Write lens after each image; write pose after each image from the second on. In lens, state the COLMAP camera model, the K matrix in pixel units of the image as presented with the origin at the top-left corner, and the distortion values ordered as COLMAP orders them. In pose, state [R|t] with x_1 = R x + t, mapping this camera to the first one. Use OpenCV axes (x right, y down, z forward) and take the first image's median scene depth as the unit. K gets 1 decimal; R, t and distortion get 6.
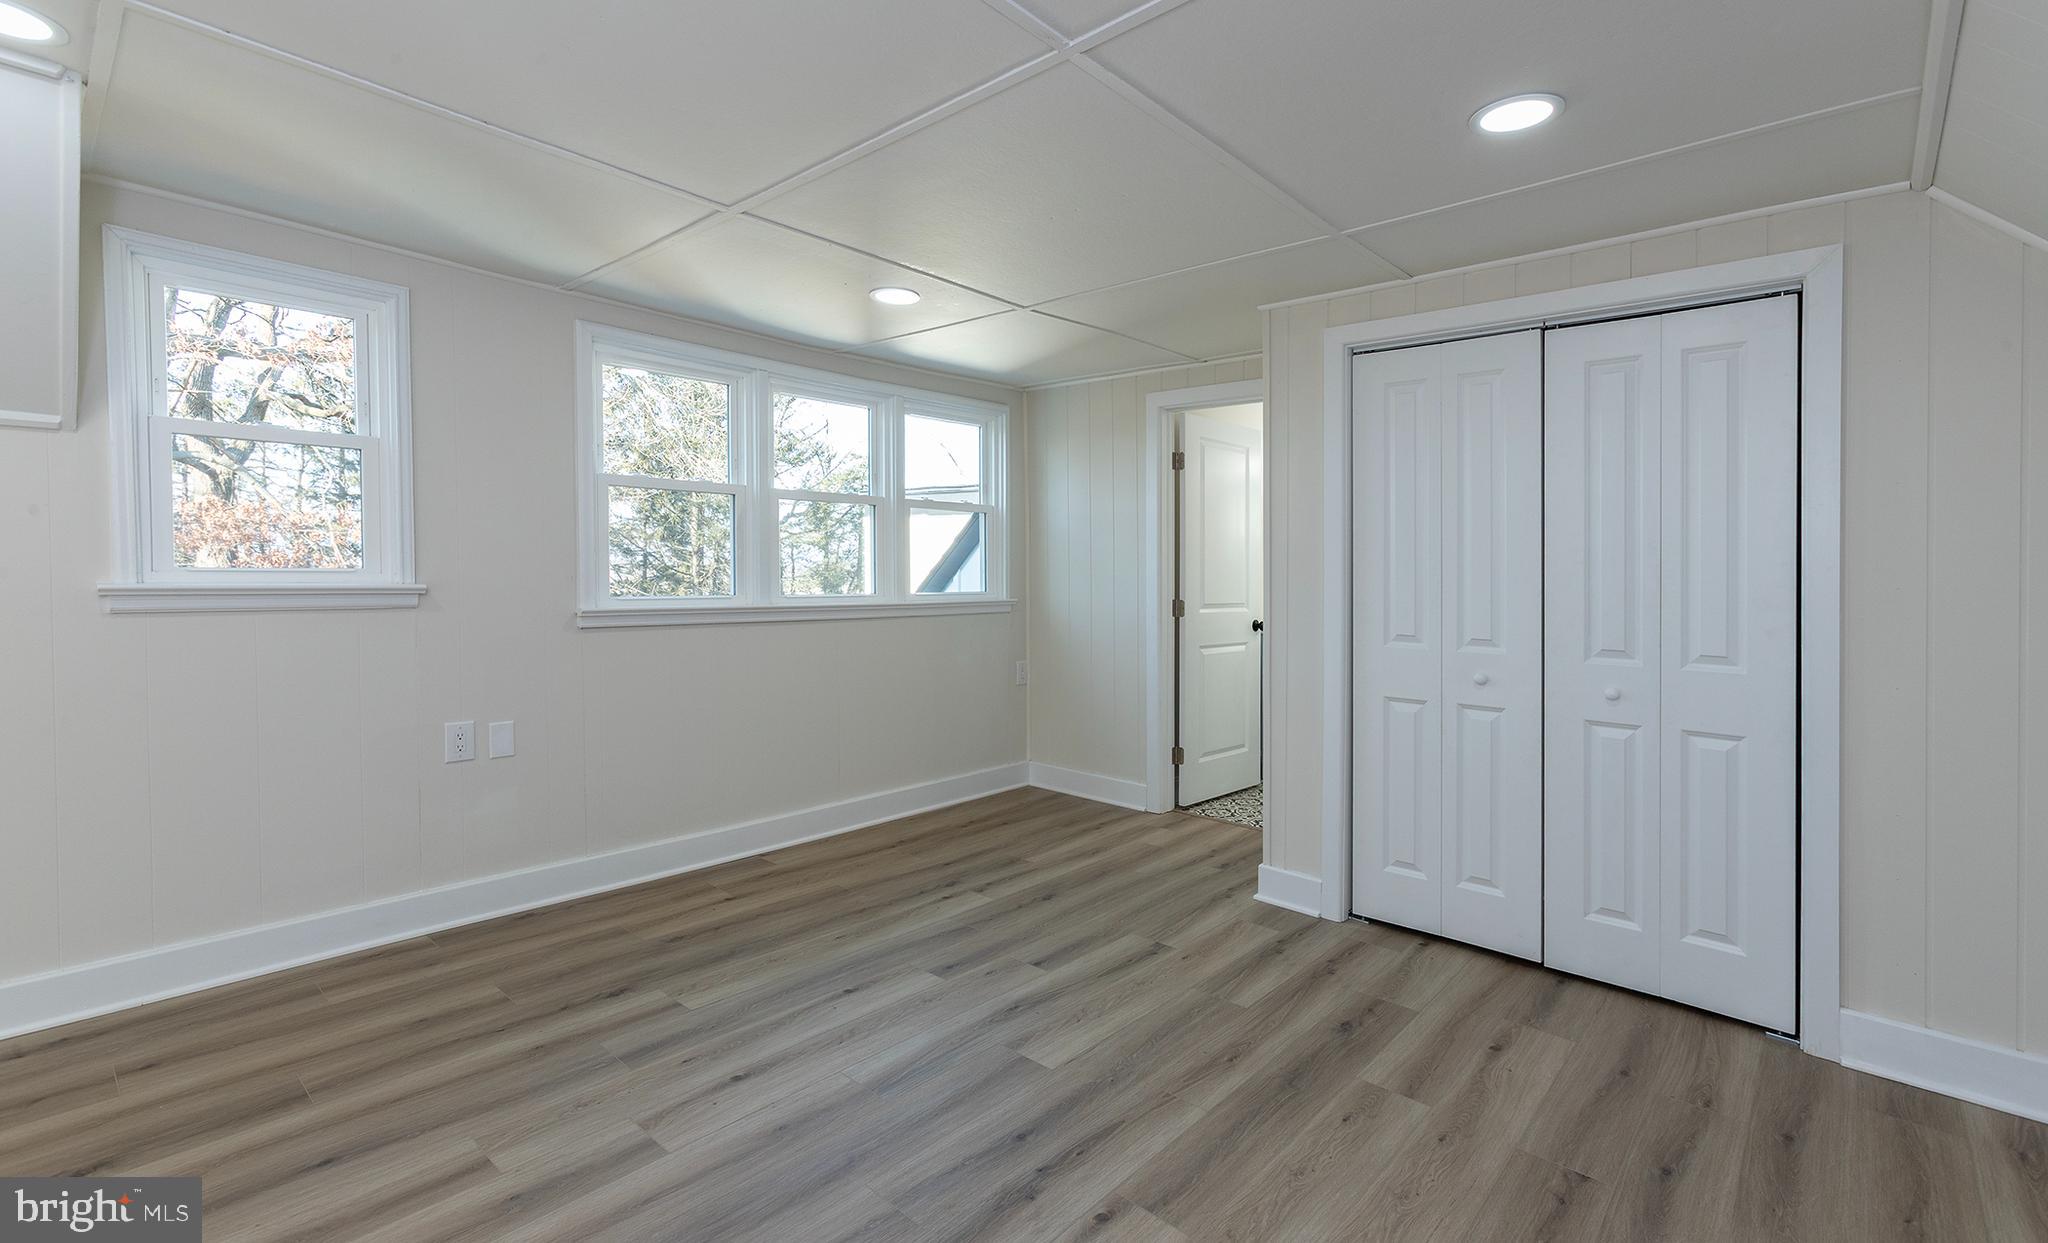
lens RADIAL K [[955.6, 0, 1024.0], [0, 955.6, 621.5], [0, 0, 1]] dist [-0.001727, 0.000042]
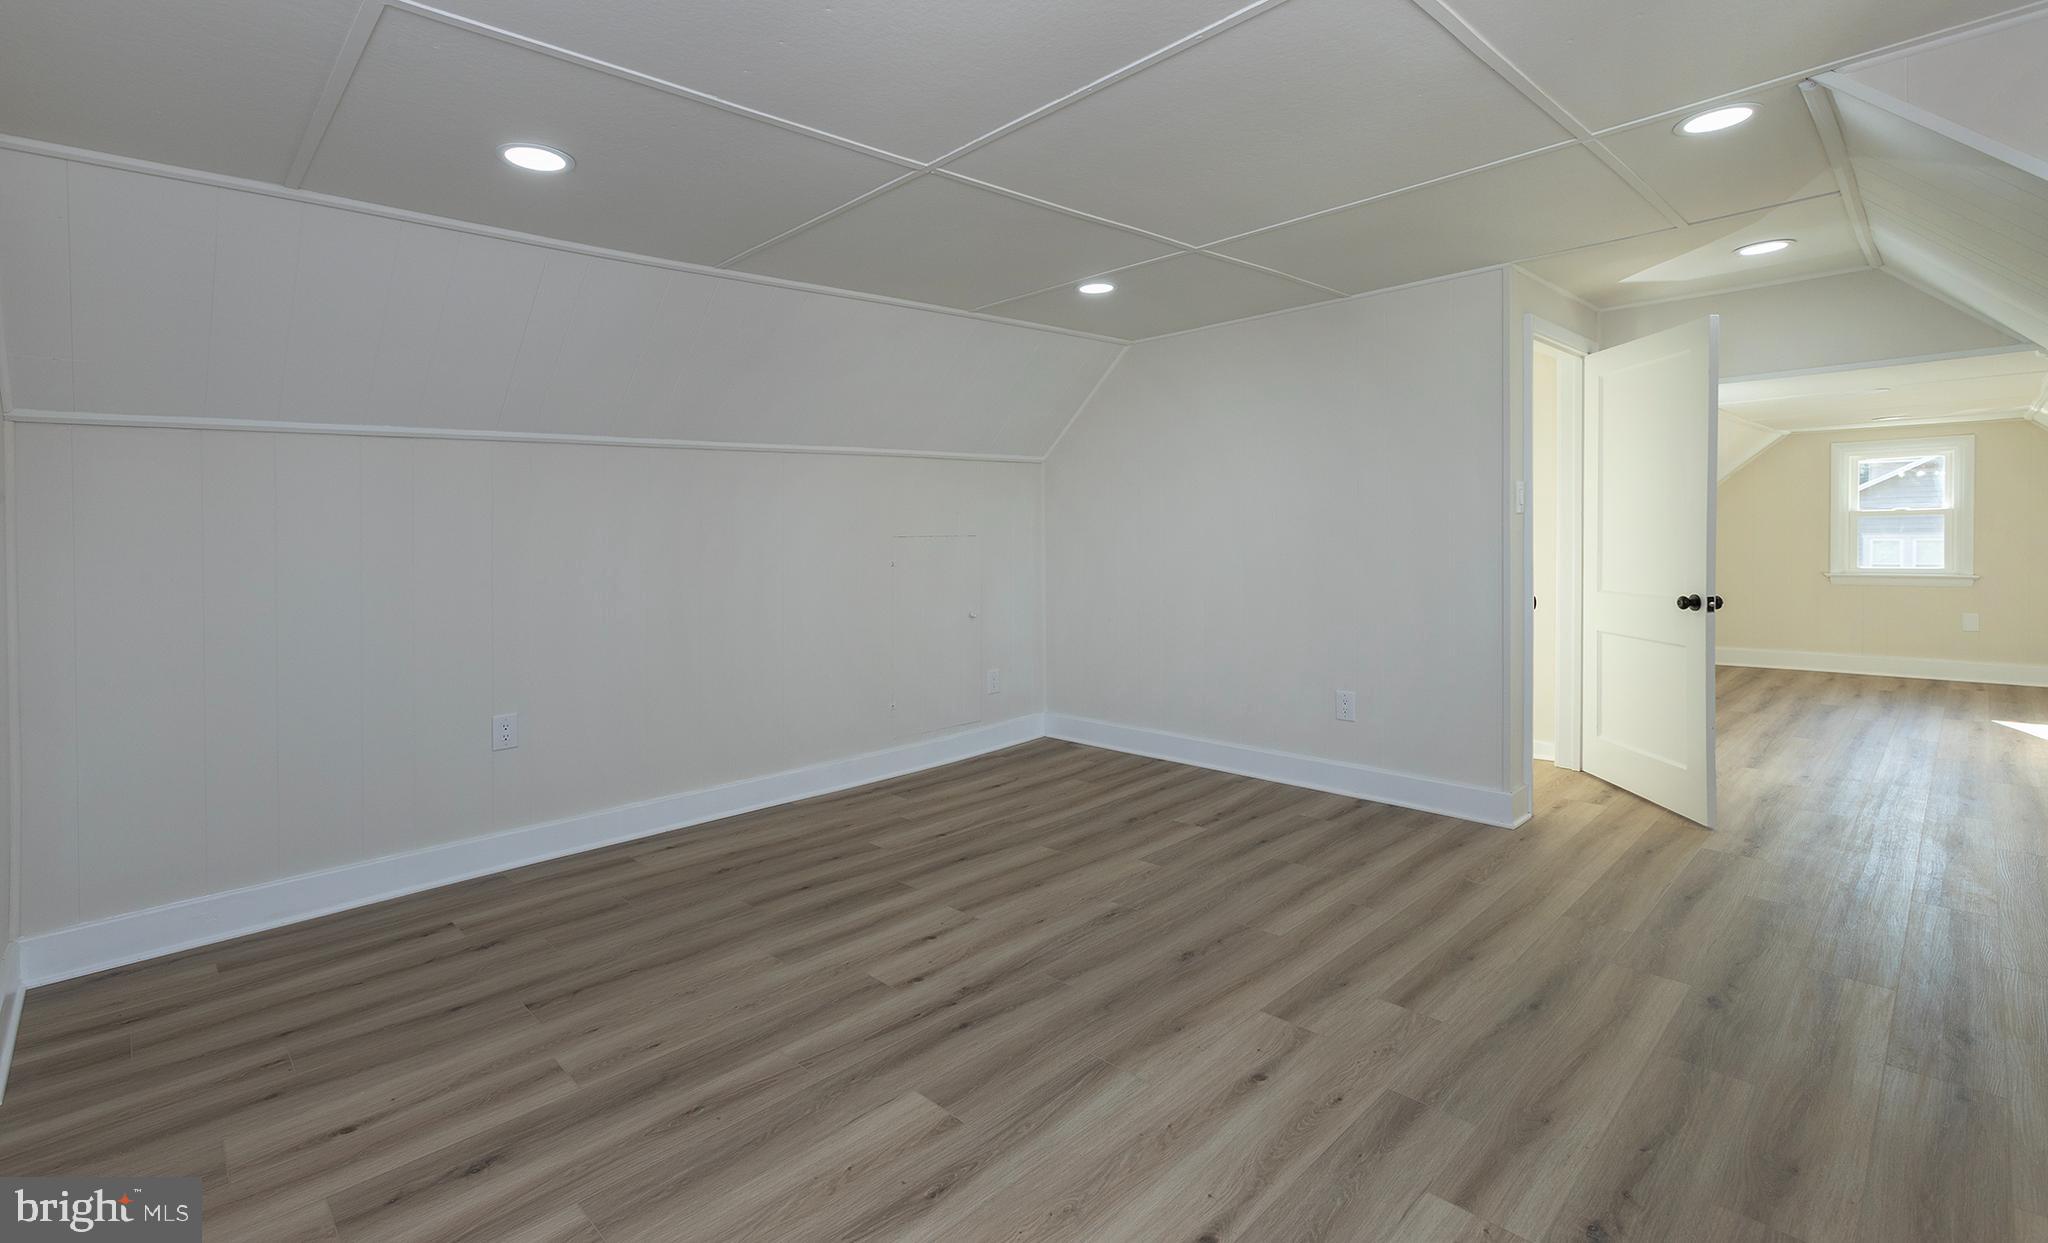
lens RADIAL K [[955.6, 0, 1024.0], [0, 955.6, 621.5], [0, 0, 1]] dist [-0.001727, 0.000042]
pose [[-0.998517, -0.002431, 0.054388, -0.106023], [0.005807, 0.988548, 0.150793, -0.083736], [-0.054132, 0.150885, -0.987068, 1.609912]]
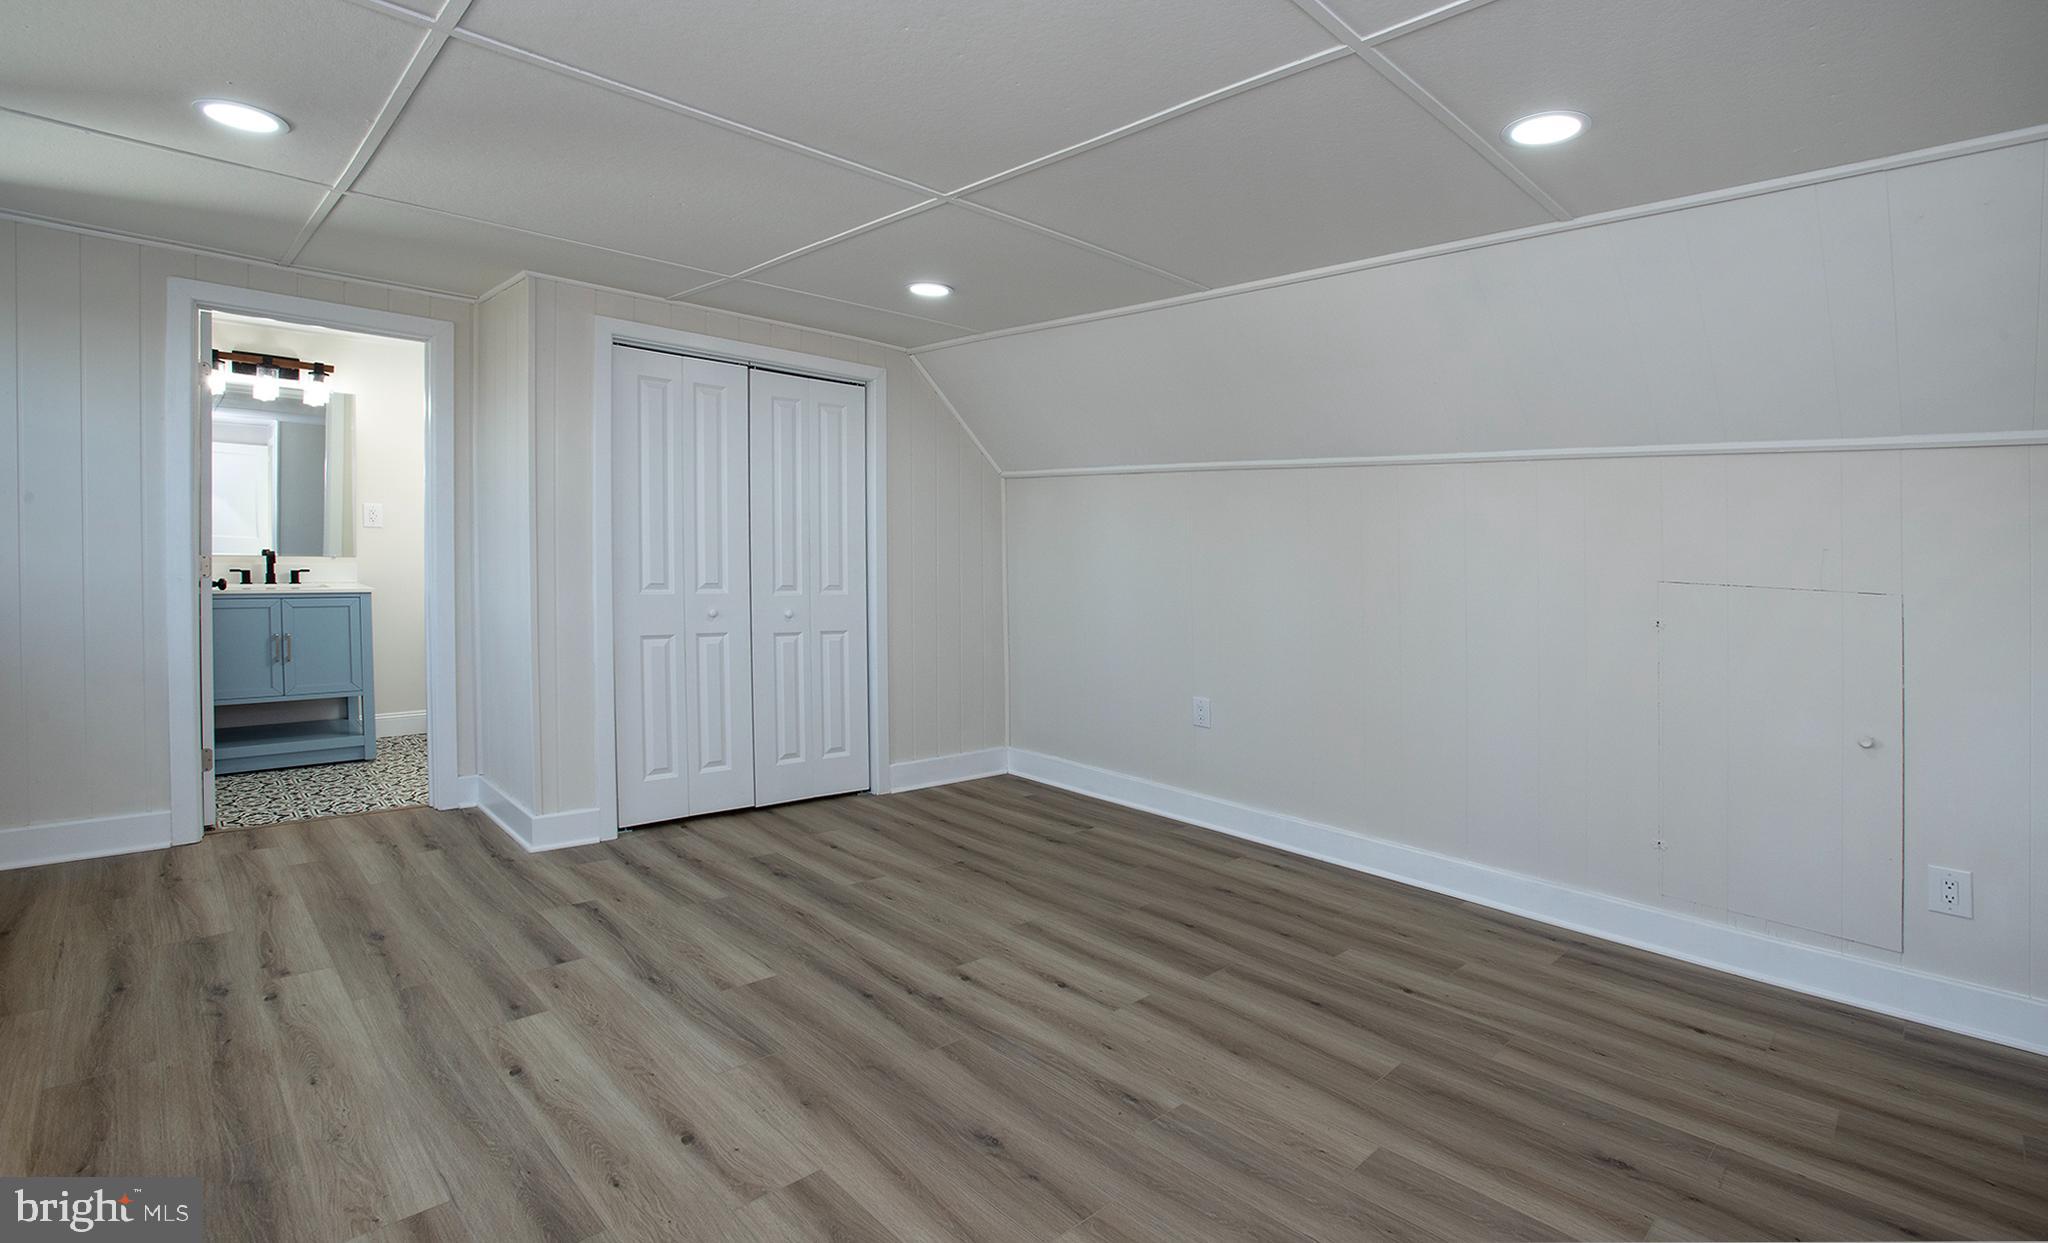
lens RADIAL K [[952.1, 0, 1021.3], [0, 952.1, 531.0], [0, 0, 1]] dist [-0.060832, 0.019128]
pose [[0.072483, 0.002971, 0.997365, -0.958006], [0.020537, 0.999779, -0.004471, -0.047538], [-0.997158, 0.020807, 0.072406, 0.549007]]
